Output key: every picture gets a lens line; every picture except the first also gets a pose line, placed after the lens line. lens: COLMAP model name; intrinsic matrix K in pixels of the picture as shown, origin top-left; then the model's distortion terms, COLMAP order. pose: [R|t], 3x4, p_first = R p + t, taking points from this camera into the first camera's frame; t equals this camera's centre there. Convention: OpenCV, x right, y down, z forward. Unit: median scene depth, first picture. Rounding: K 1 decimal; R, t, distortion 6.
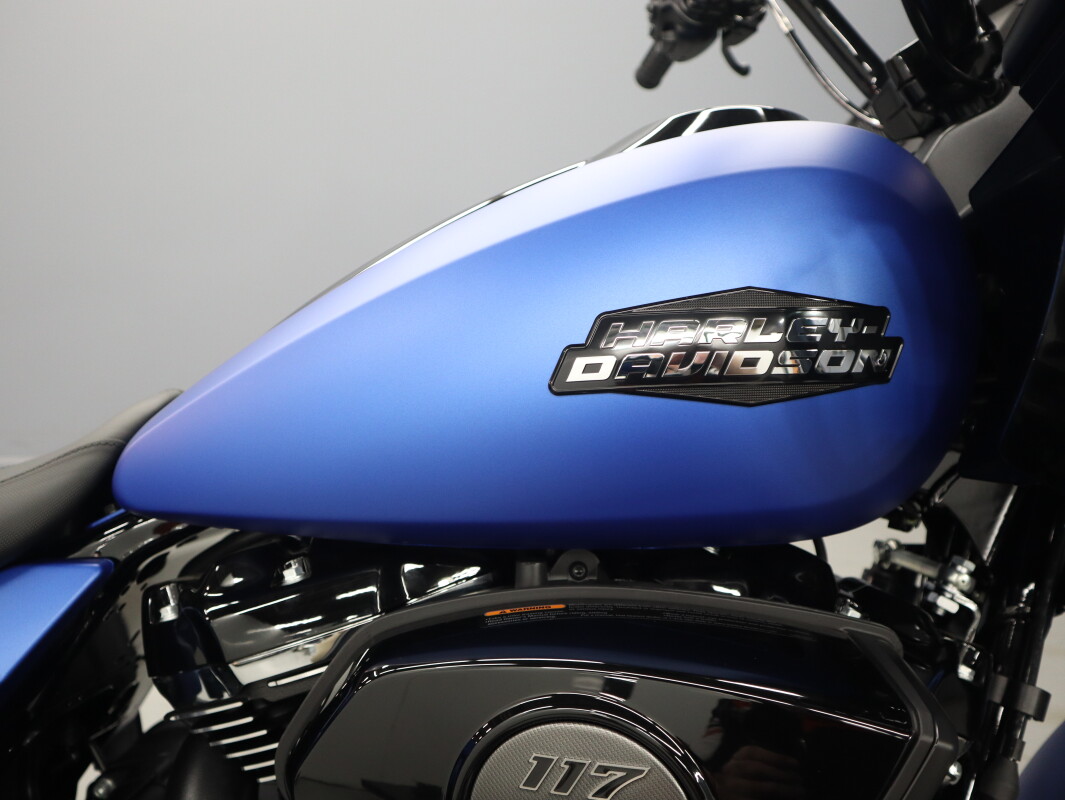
lens RADIAL K [[840.6, 0, 540.0], [0, 840.6, 393.3], [0, 0, 1]] dist [-0.115875, 0.073055]
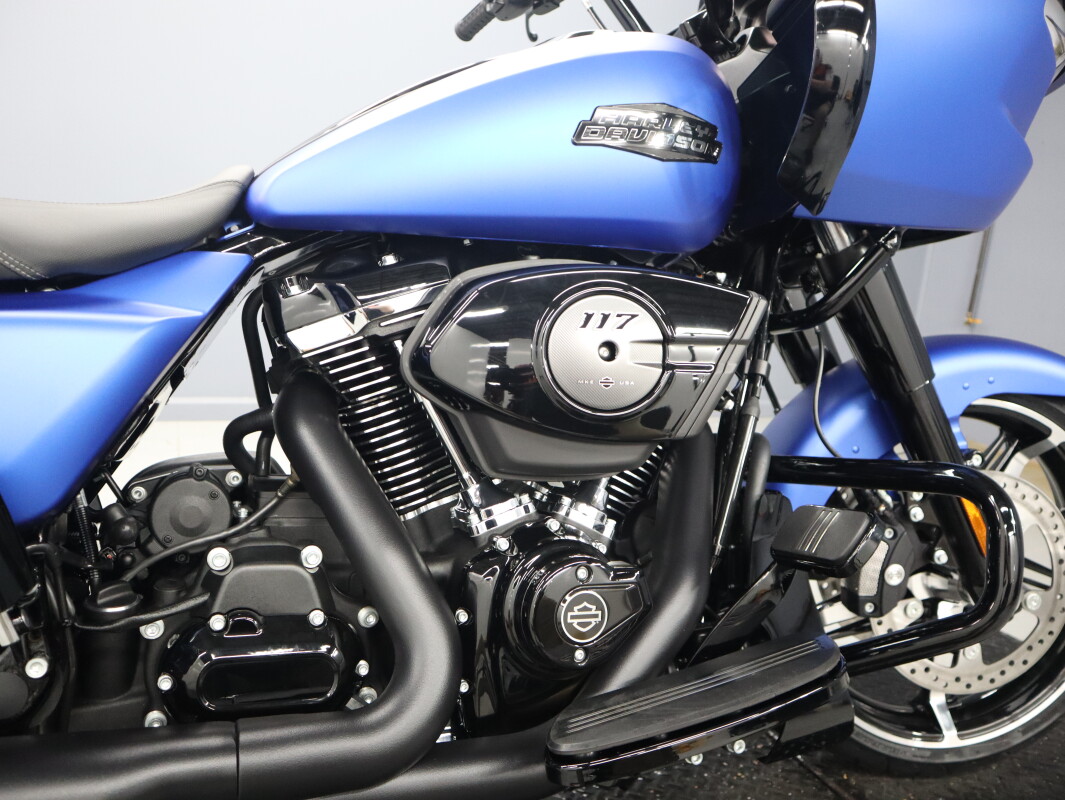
lens RADIAL K [[840.6, 0, 528.8], [0, 840.6, 398.0], [0, 0, 1]] dist [-0.115875, 0.073055]
pose [[0.920187, 0.001119, 0.391476, -0.682385], [0.000217, 0.999994, -0.003369, 0.486992], [-0.391478, 0.003184, 0.920182, -0.588313]]
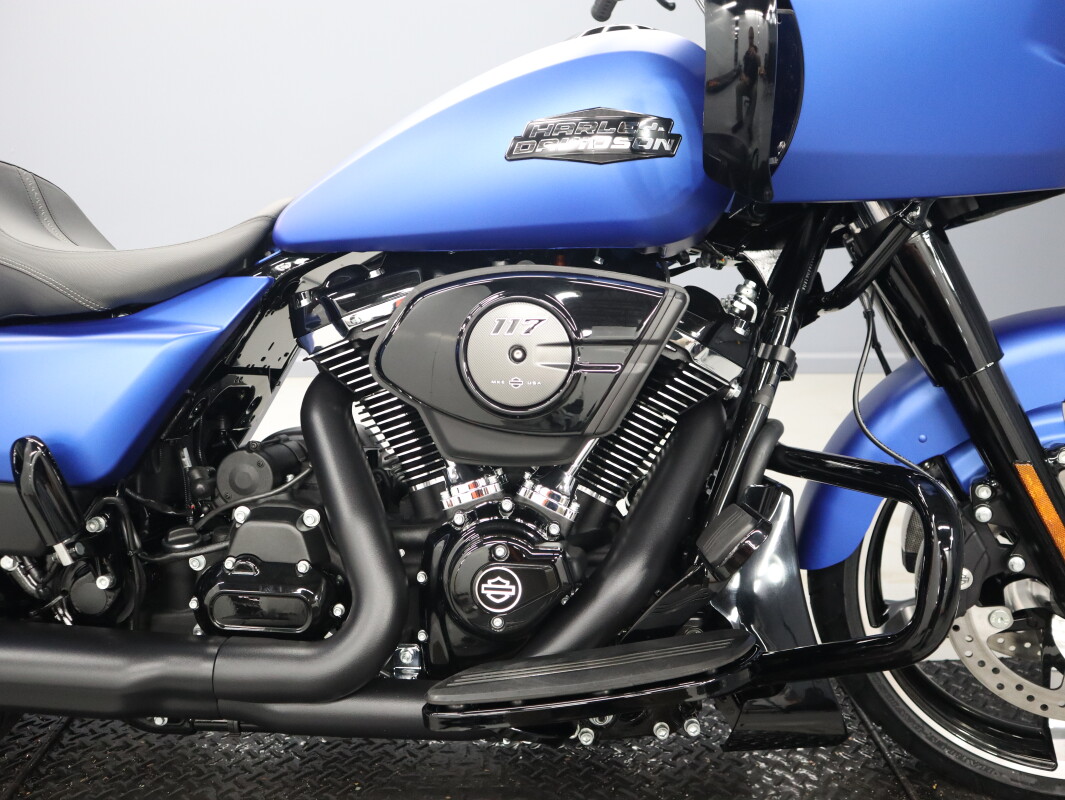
lens RADIAL K [[840.6, 0, 534.7], [0, 840.6, 396.1], [0, 0, 1]] dist [-0.115875, 0.073055]
pose [[0.999845, -0.007093, -0.016108, 0.093551], [0.008083, 0.998032, 0.062191, 0.378759], [0.015635, -0.062312, 0.997934, -0.914782]]
